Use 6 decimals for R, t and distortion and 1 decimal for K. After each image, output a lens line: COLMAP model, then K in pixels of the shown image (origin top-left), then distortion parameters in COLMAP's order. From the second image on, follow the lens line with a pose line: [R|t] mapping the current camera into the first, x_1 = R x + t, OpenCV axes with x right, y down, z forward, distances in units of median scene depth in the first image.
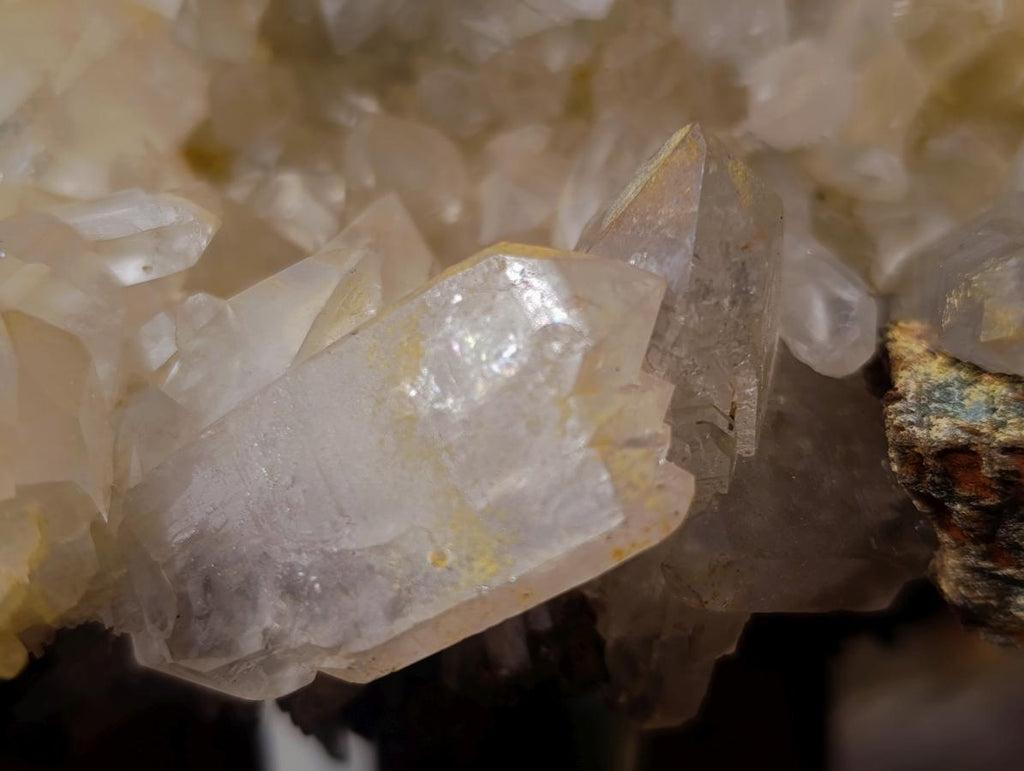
lens RADIAL K [[1629.5, 0, 562.4], [0, 1629.5, 385.8], [0, 0, 1]] dist [0.281803, -2.534638]
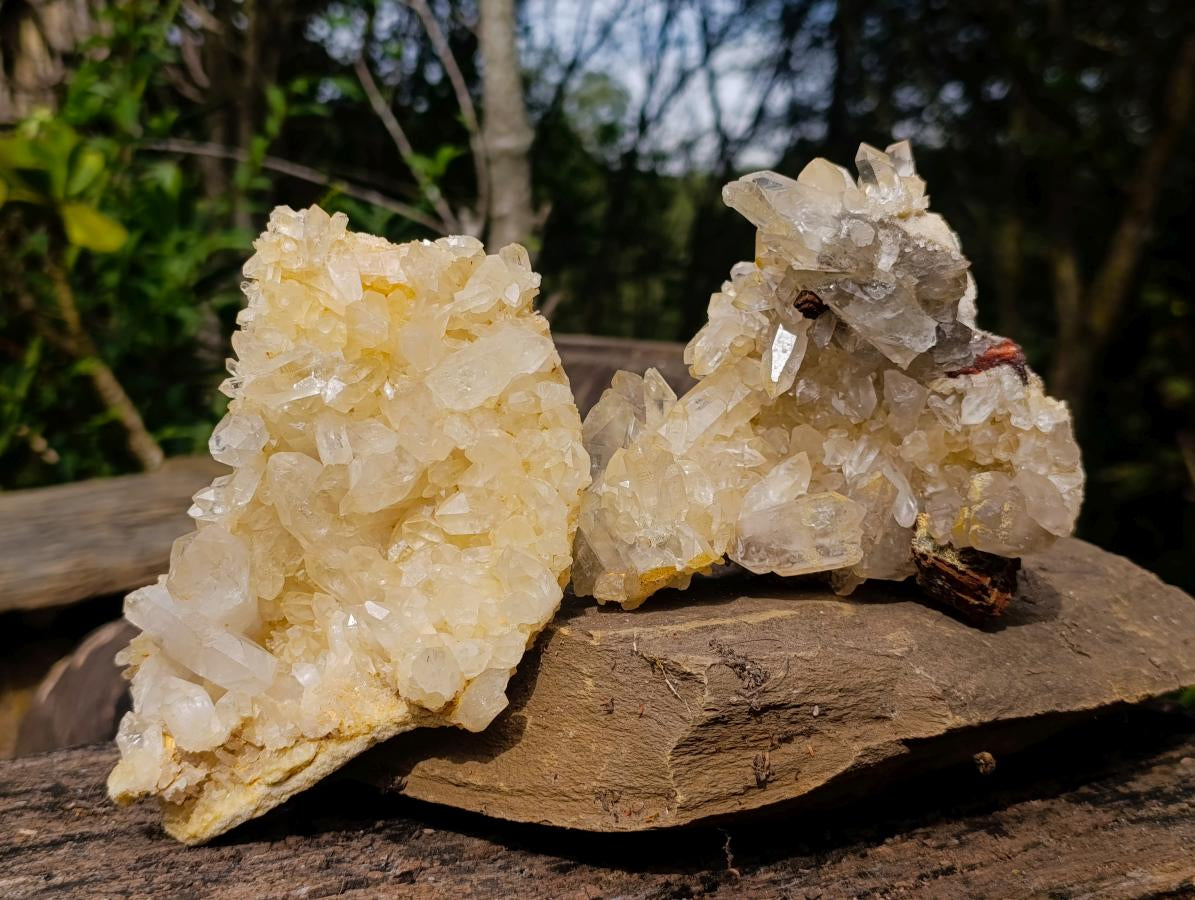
lens RADIAL K [[1784.4, 0, 597.5], [0, 1784.4, 450.0], [0, 0, 1]] dist [0.350610, -1.943571]
pose [[0.975464, 0.218577, -0.026340, -0.545206], [-0.207827, 0.953691, 0.217443, -1.090962], [0.072649, -0.206634, 0.975717, -3.702175]]
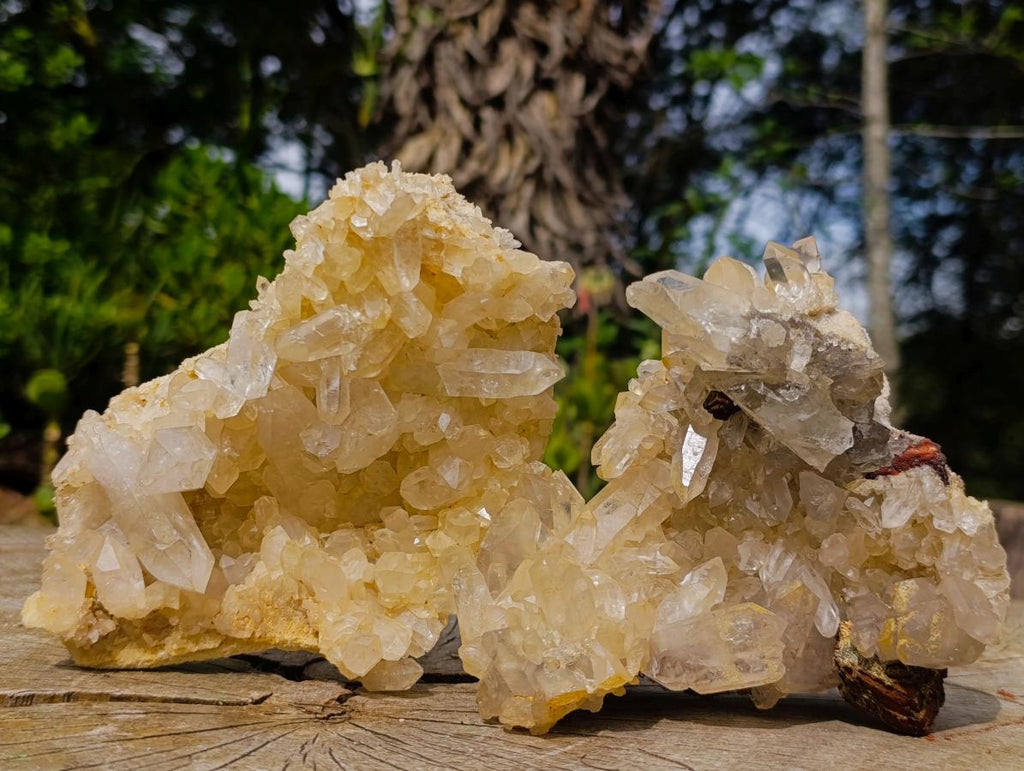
lens RADIAL K [[1520.7, 0, 513.4], [0, 1520.7, 369.6], [0, 0, 1]] dist [0.205983, -1.065570]
pose [[0.978952, 0.197644, -0.050890, -0.541573], [-0.188347, 0.970933, 0.147698, -1.104835], [0.078602, -0.135005, 0.987722, -2.804200]]
